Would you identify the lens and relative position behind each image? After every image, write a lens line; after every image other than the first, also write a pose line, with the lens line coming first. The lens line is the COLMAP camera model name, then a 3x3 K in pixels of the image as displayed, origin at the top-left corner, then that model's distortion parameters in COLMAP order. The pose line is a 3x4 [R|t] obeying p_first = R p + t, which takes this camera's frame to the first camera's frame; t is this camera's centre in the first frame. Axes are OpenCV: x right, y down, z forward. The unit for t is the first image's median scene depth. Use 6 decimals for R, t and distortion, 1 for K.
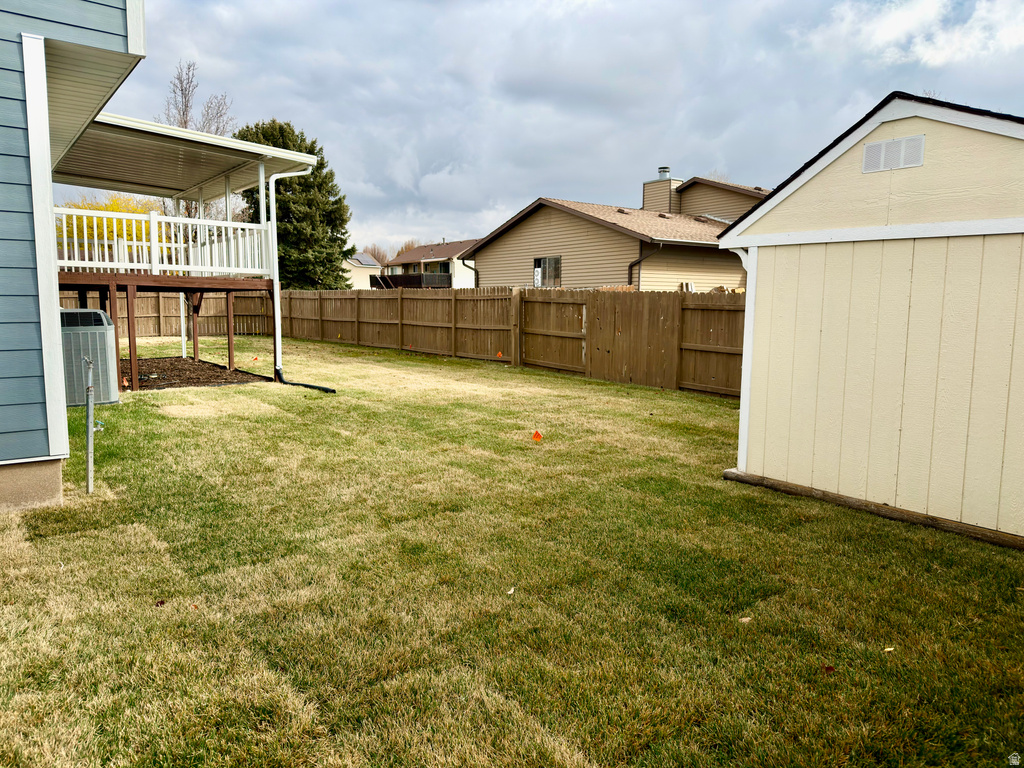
lens RADIAL K [[719.1, 0, 512.6], [0, 719.1, 386.5], [0, 0, 1]] dist [0.002937, 0.000177]
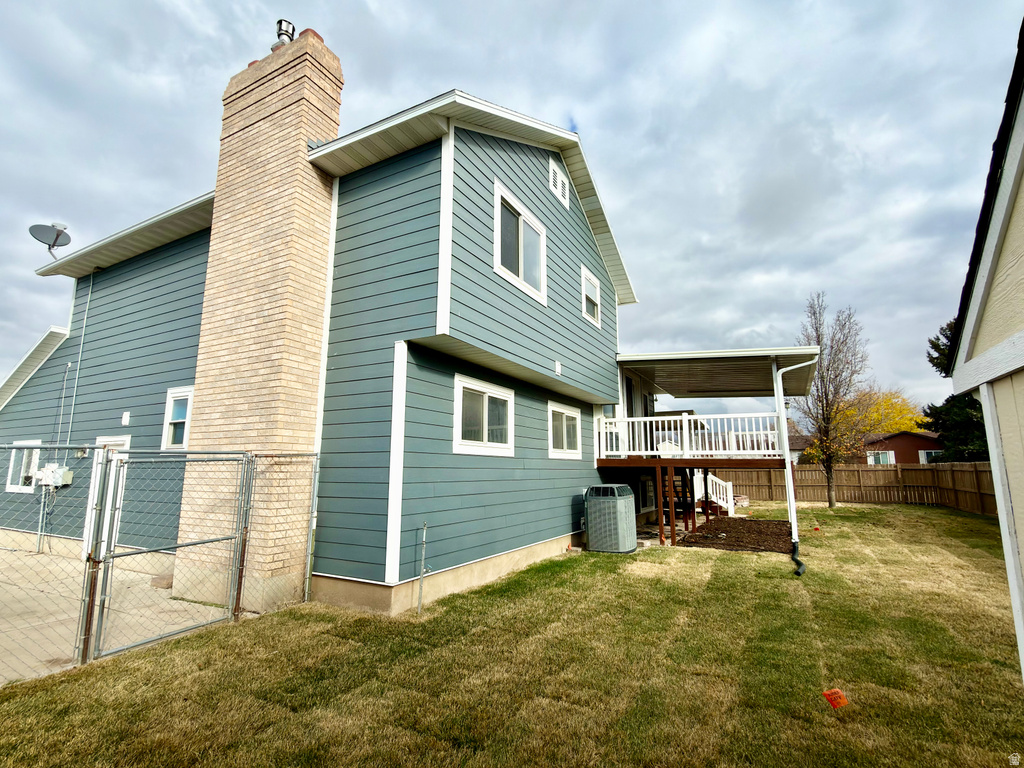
lens RADIAL K [[500.1, 0, 512.7], [0, 500.1, 384.7], [0, 0, 1]] dist [0.000556, -0.000120]
pose [[0.402216, -0.160743, -0.901323, 0.239439], [-0.100867, 0.970694, -0.218127, -0.051675], [0.909971, 0.178647, 0.374215, 0.322775]]
